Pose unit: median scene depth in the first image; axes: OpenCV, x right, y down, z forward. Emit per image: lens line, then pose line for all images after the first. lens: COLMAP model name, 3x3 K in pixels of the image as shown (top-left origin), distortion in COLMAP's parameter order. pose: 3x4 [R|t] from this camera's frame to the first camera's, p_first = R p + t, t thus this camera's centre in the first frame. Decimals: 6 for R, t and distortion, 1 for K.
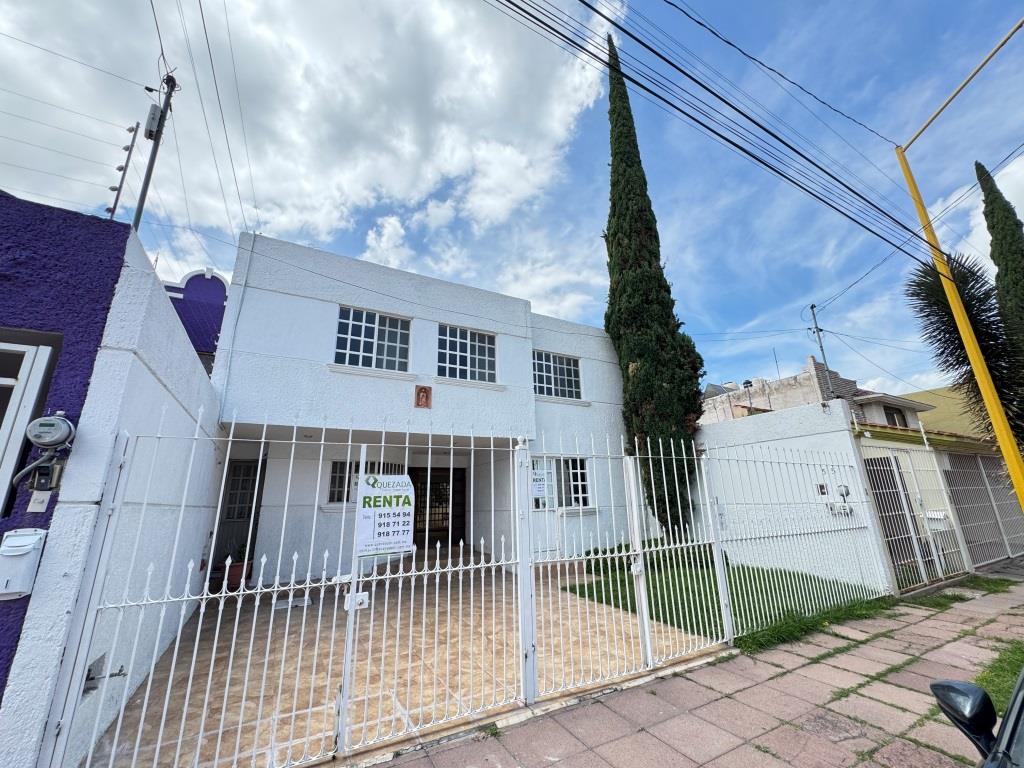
lens RADIAL K [[405.7, 0, 513.2], [0, 405.7, 383.0], [0, 0, 1]] dist [-0.004601, -0.000279]
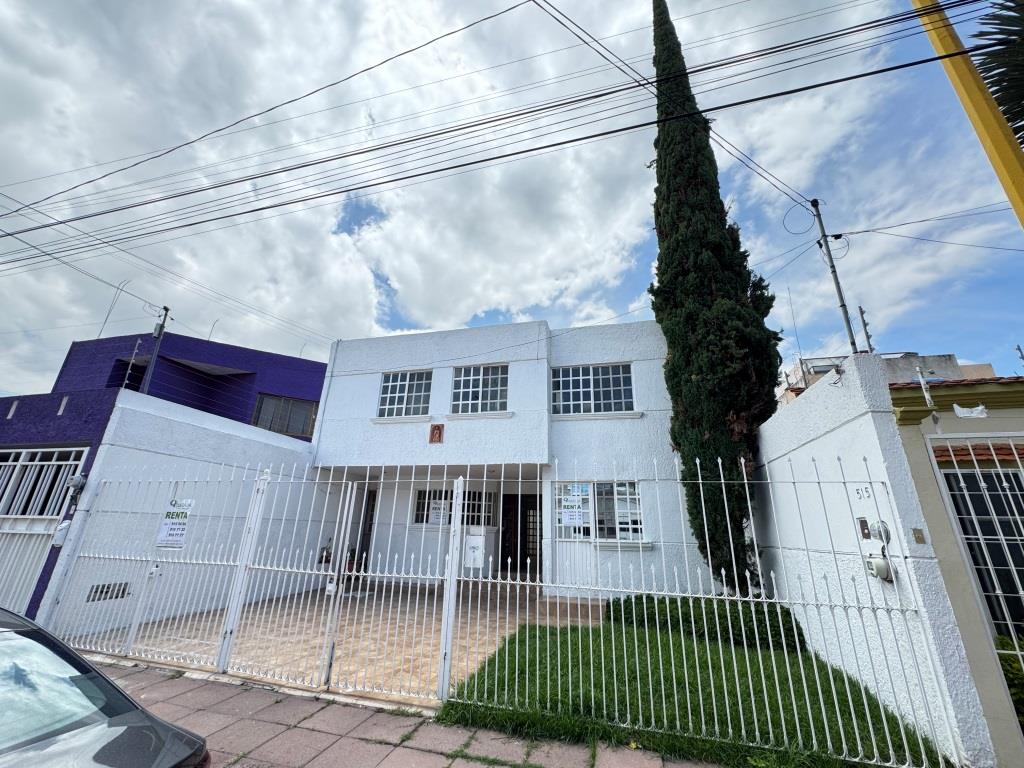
lens RADIAL K [[405.7, 0, 515.4], [0, 405.7, 383.7], [0, 0, 1]] dist [-0.004601, -0.000279]
pose [[0.727825, -0.192115, -0.658303, 0.654059], [0.149866, 0.981313, -0.120687, 0.059418], [0.669187, -0.010818, 0.743015, 0.243364]]
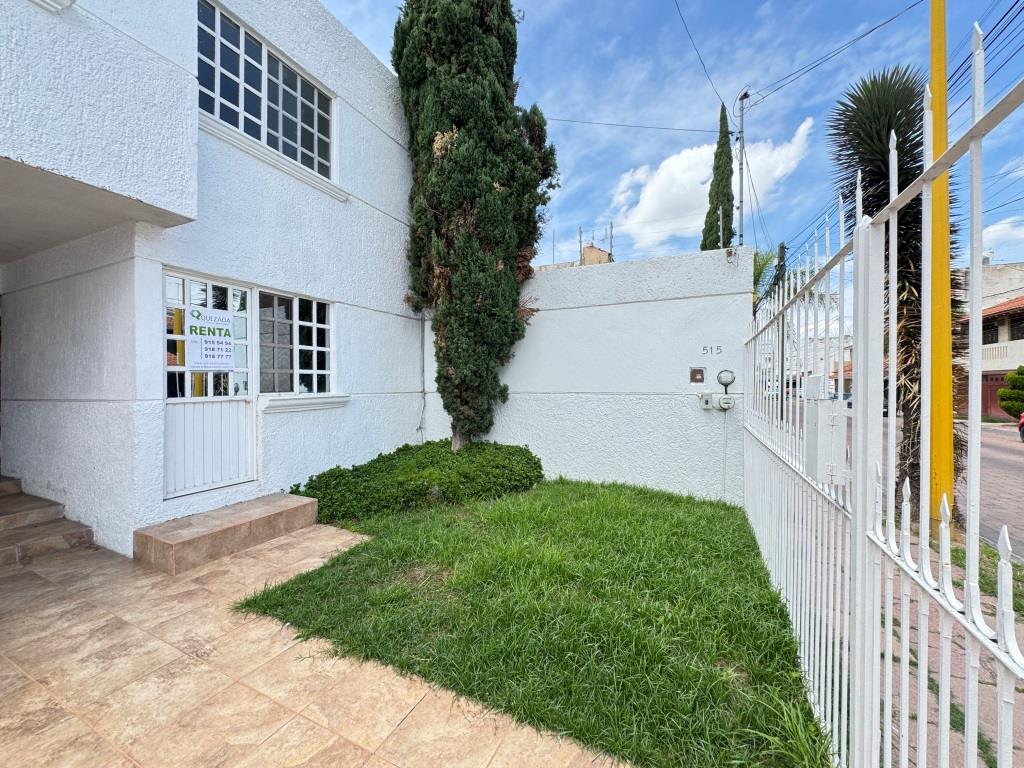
lens RADIAL K [[405.7, 0, 515.0], [0, 405.7, 380.0], [0, 0, 1]] dist [-0.004601, -0.000279]
pose [[0.804548, 0.026509, 0.593296, 0.074059], [-0.185206, 0.960383, 0.208240, 0.147092], [-0.564271, -0.277421, 0.777583, 0.502254]]
